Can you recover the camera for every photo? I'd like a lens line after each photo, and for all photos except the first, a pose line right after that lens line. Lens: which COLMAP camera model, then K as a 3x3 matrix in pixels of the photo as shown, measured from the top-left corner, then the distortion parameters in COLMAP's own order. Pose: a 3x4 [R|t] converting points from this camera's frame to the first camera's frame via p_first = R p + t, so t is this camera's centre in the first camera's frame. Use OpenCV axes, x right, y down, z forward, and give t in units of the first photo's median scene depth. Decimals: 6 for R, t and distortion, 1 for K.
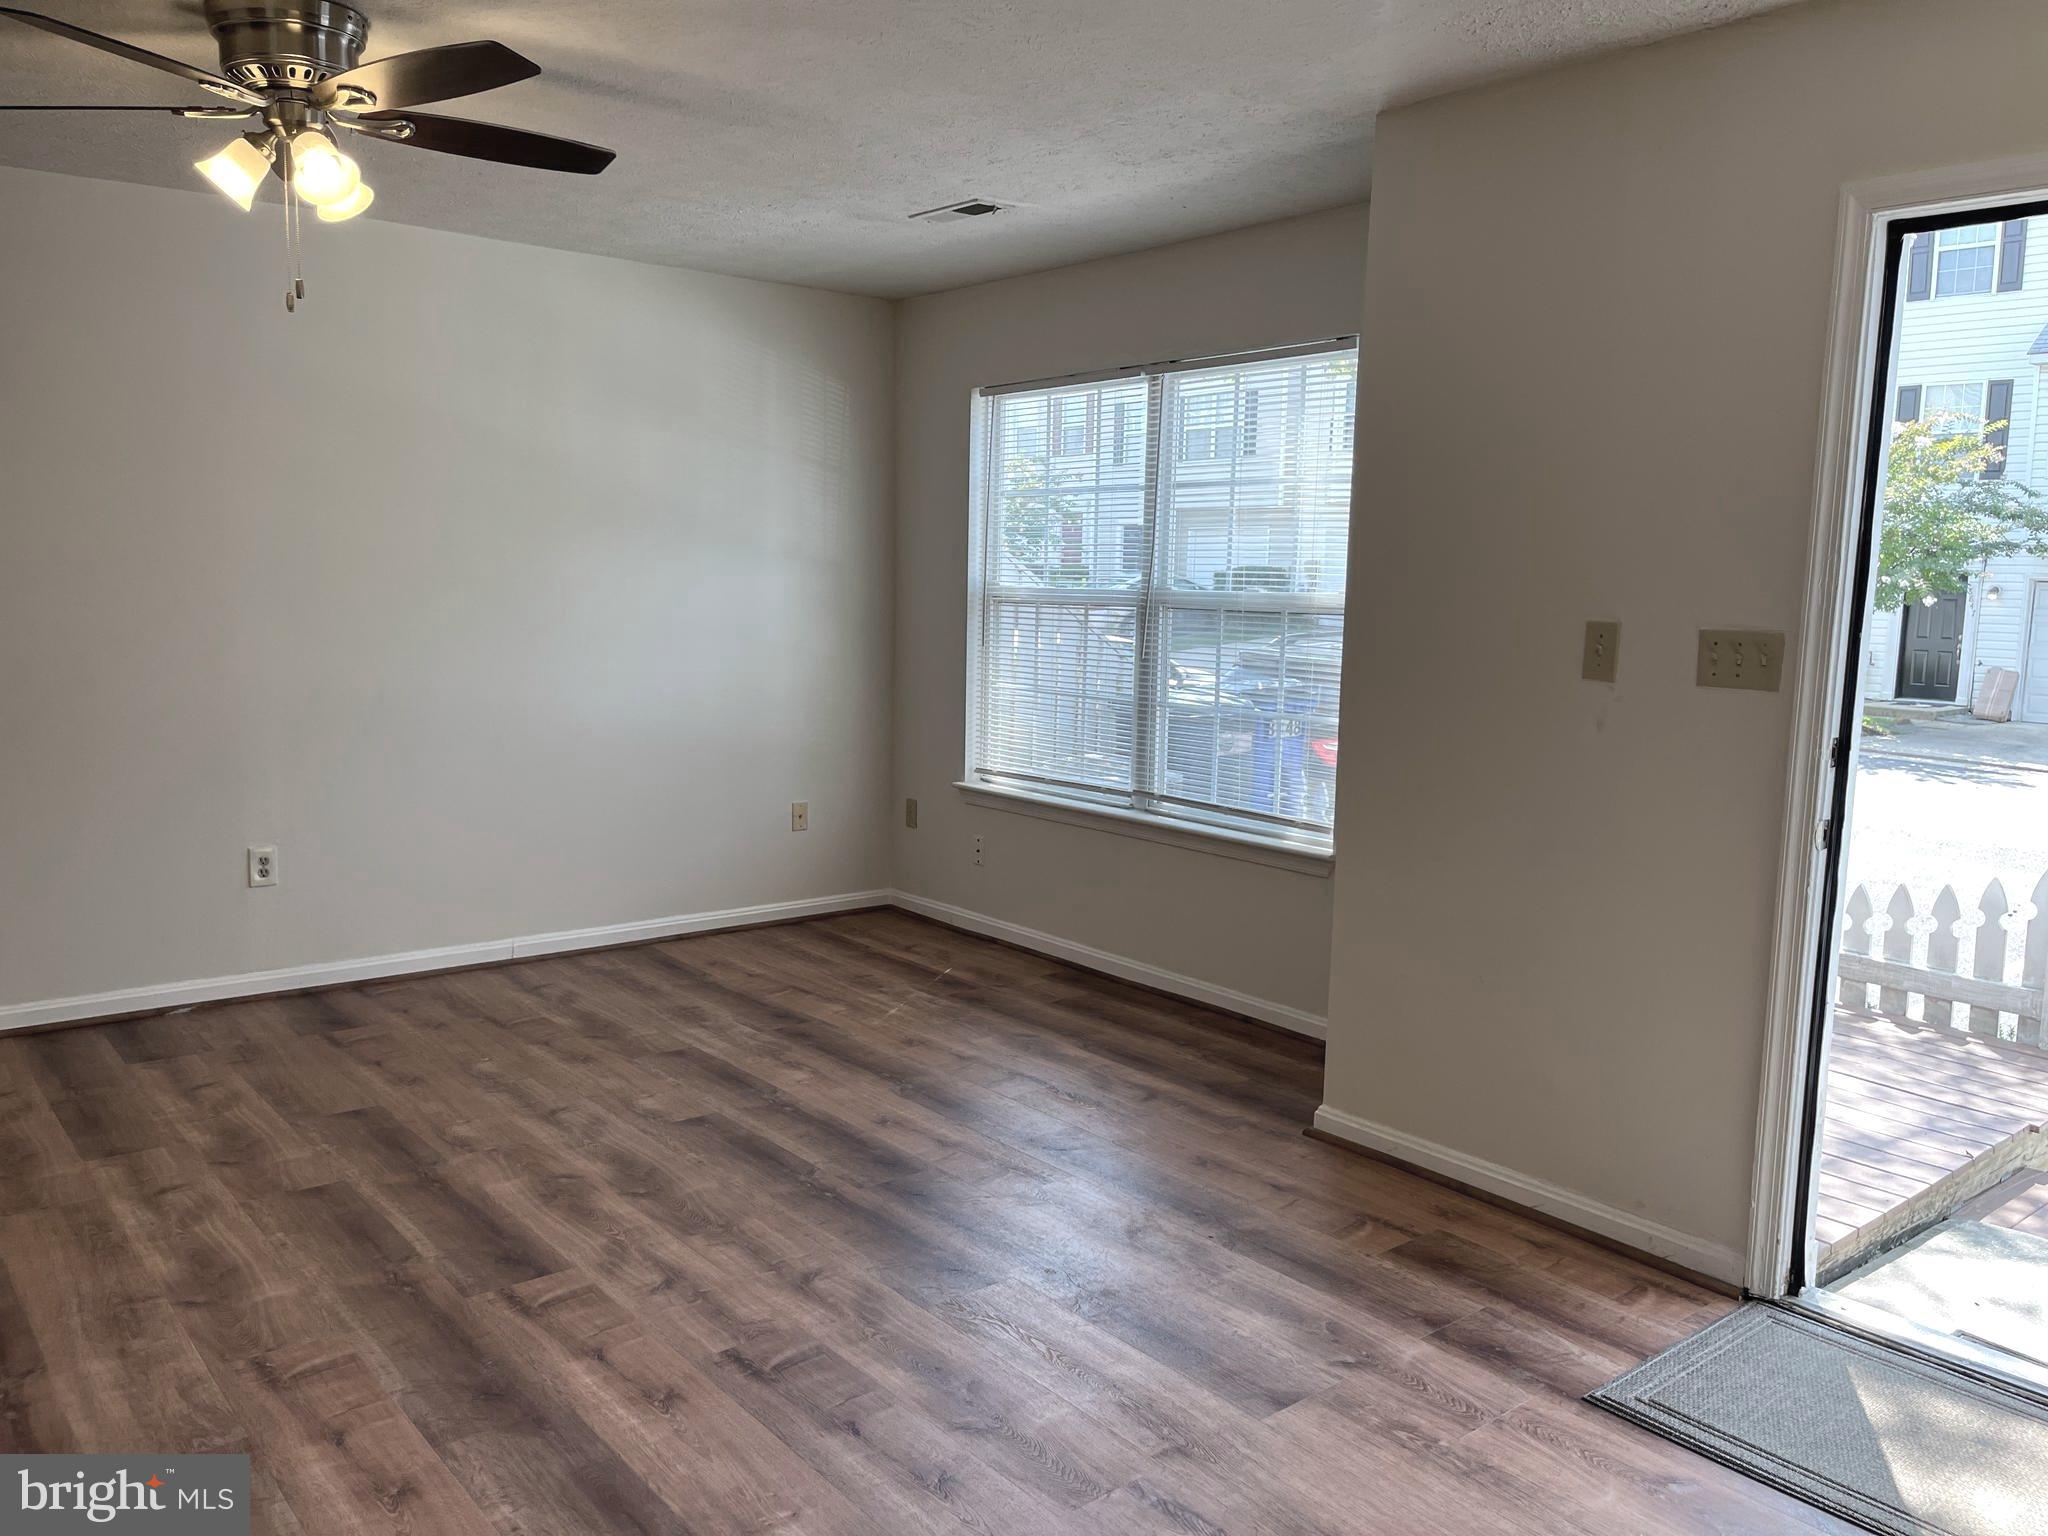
lens RADIAL K [[1554.4, 0, 1024.3], [0, 1554.4, 786.0], [0, 0, 1]] dist [0.066990, -0.083178]
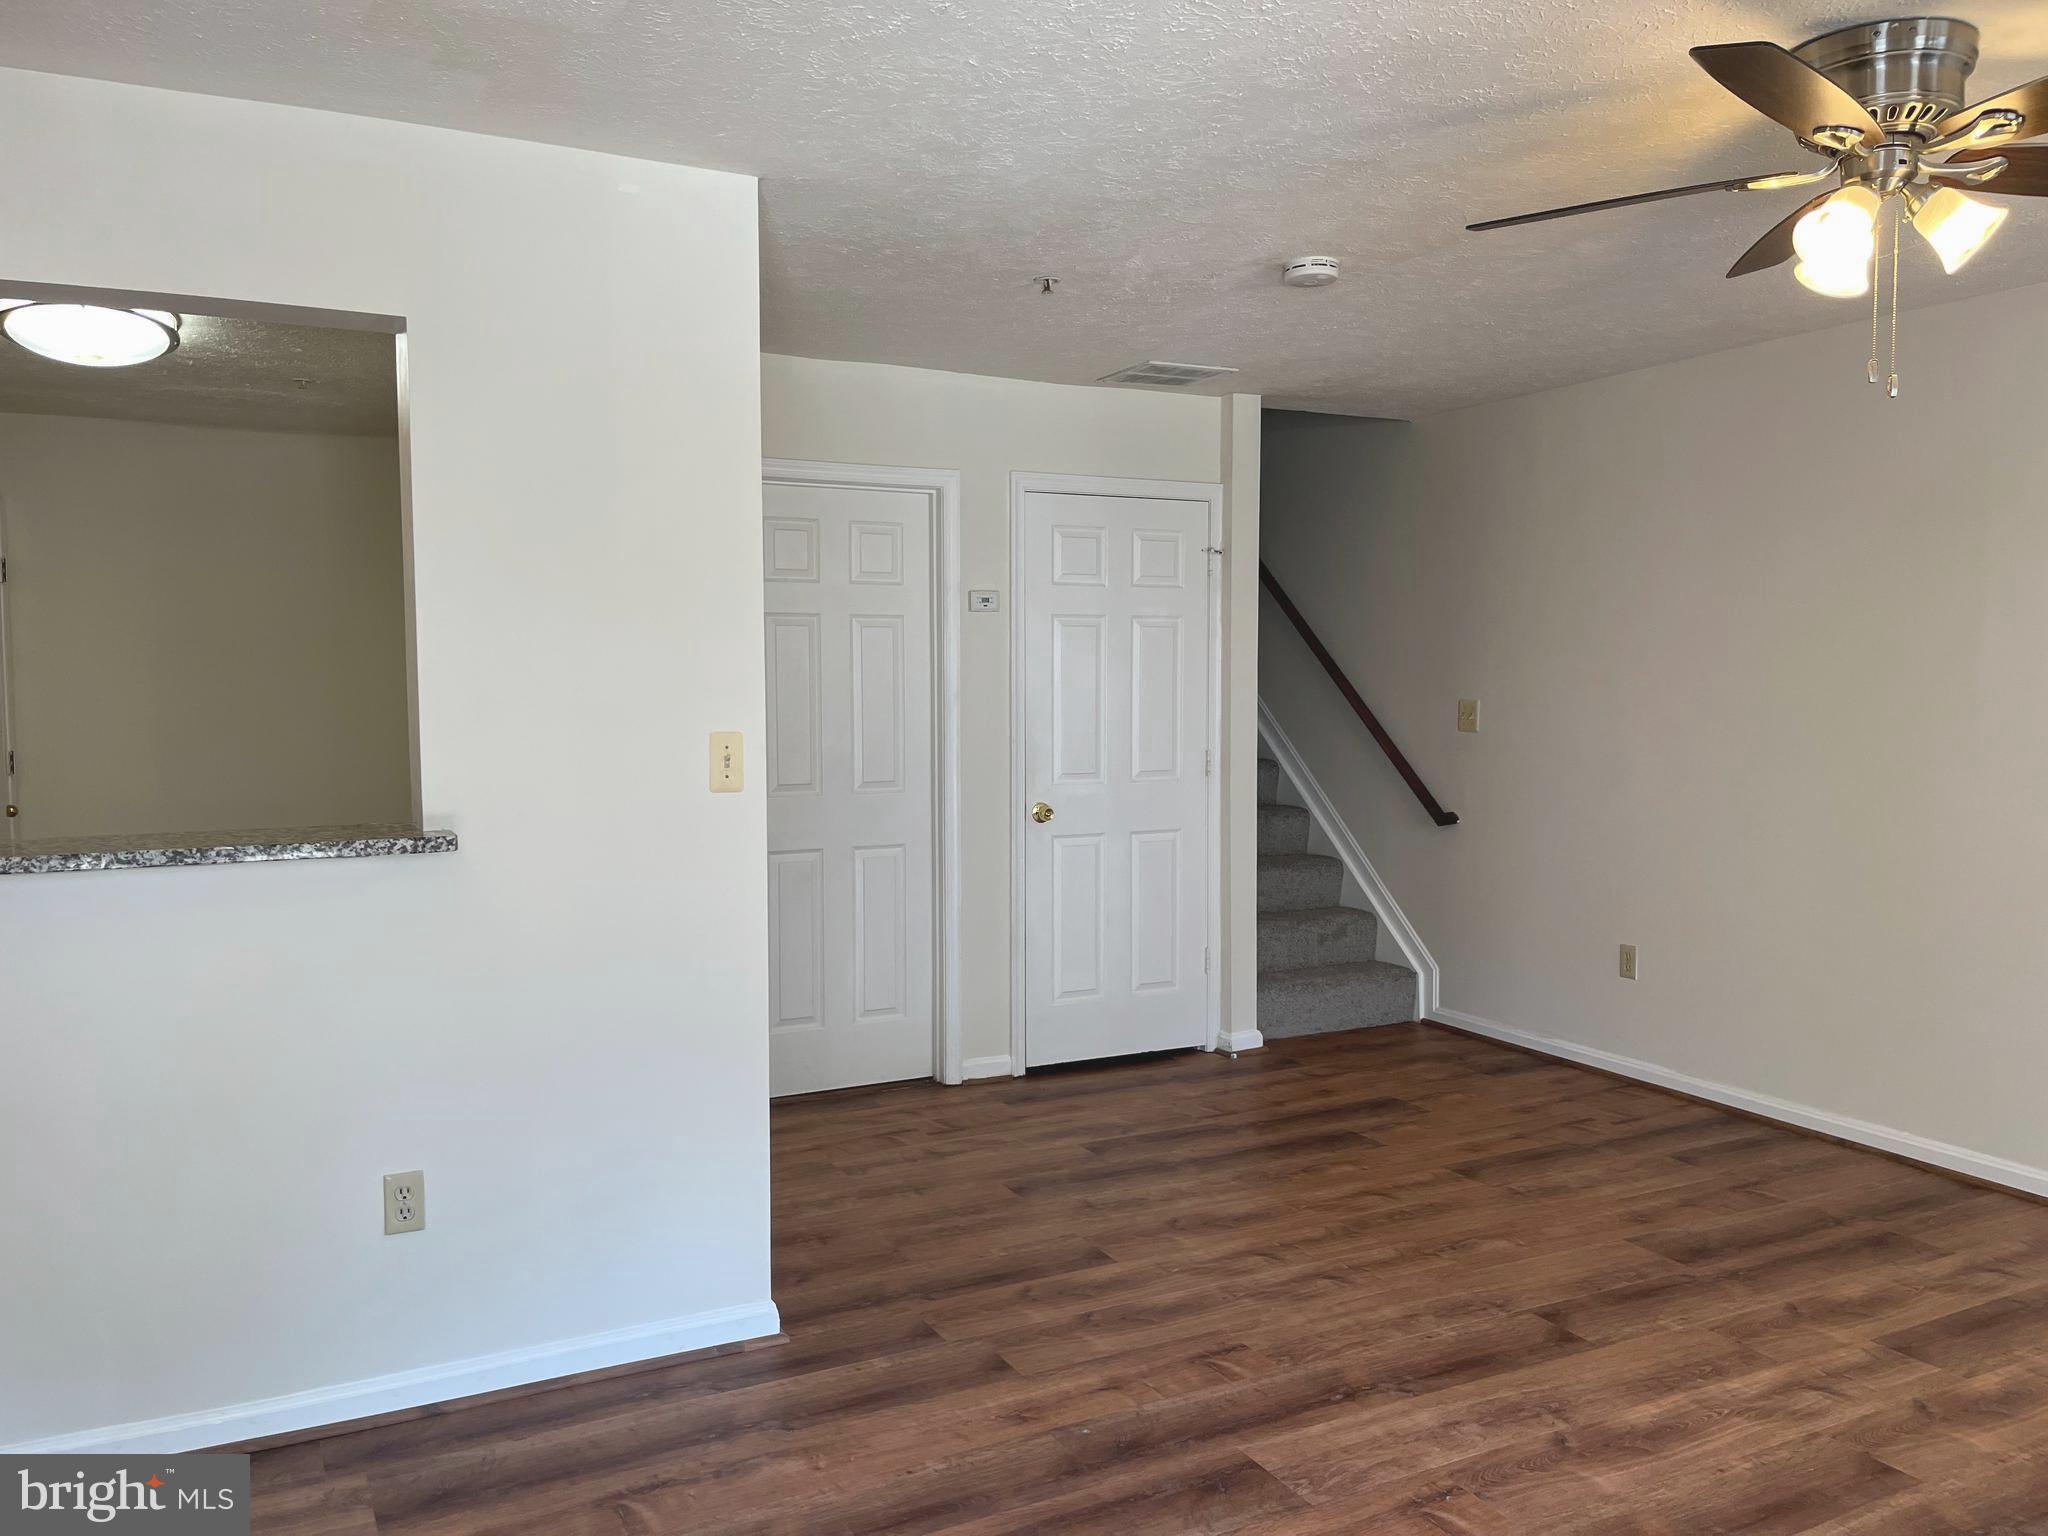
lens RADIAL K [[1554.4, 0, 1024.9], [0, 1554.4, 780.2], [0, 0, 1]] dist [0.066990, -0.083178]
pose [[-0.210170, 0.044471, -0.976653, 0.466219], [-0.133614, 0.988285, 0.073754, -0.104080], [0.968492, 0.145996, -0.201766, 0.773522]]
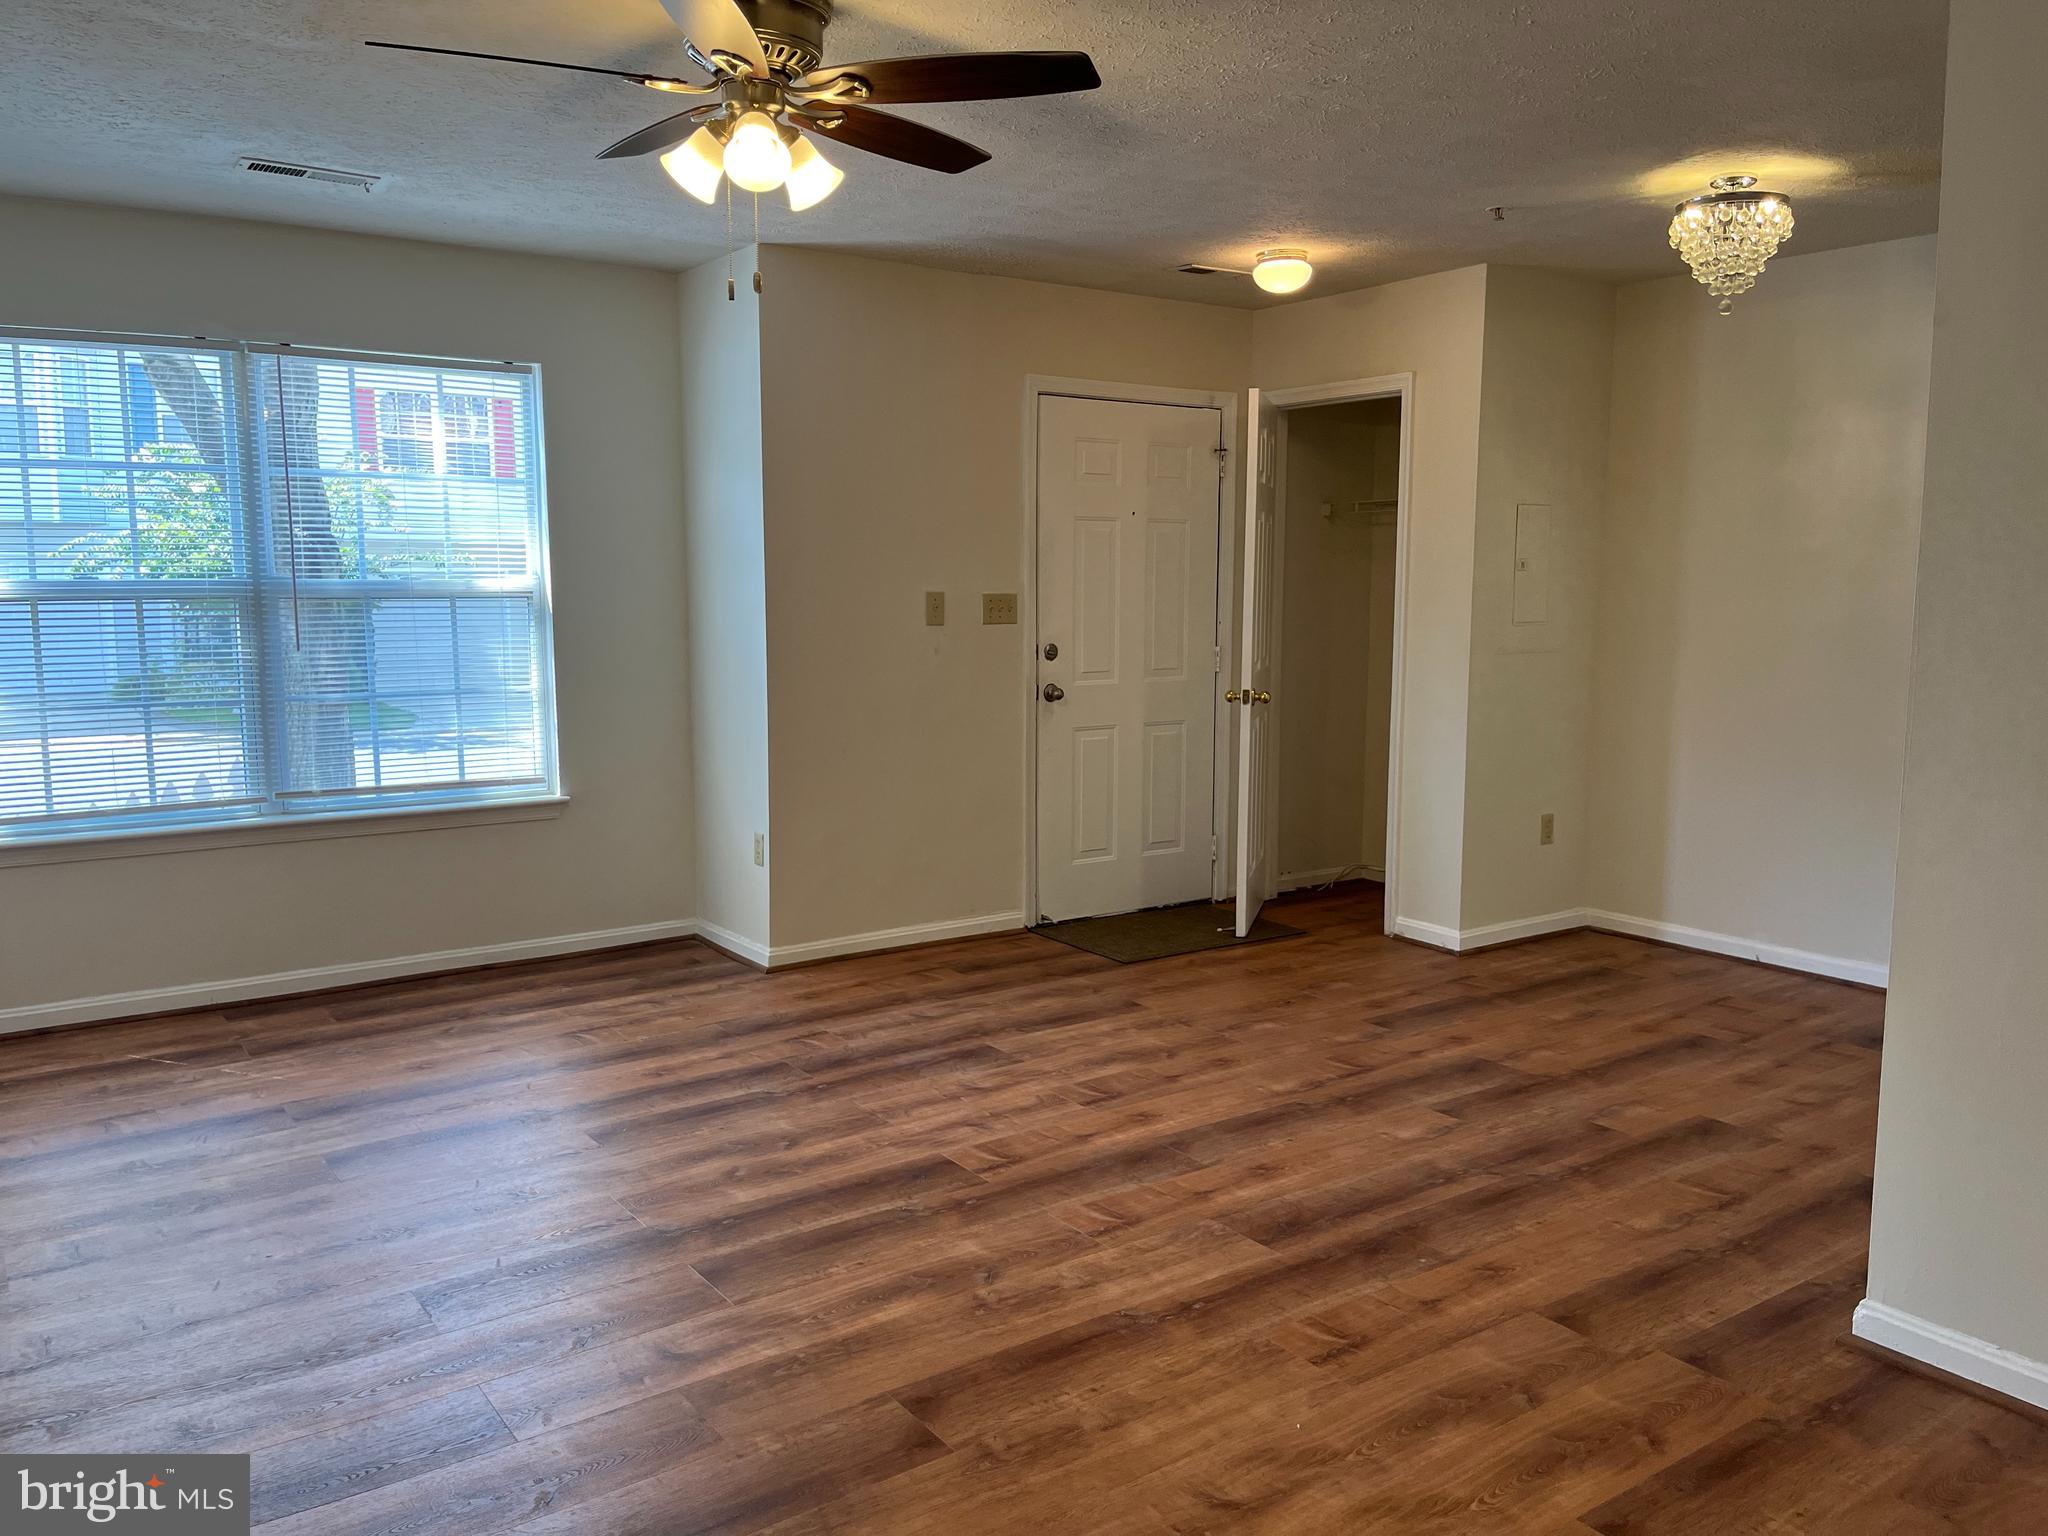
lens RADIAL K [[1554.4, 0, 1031.2], [0, 1554.4, 770.6], [0, 0, 1]] dist [0.066990, -0.083178]
pose [[0.070410, -0.145493, 0.986851, -1.437470], [0.134571, 0.981648, 0.135124, -0.135034], [-0.988399, 0.123288, 0.088697, 0.797626]]
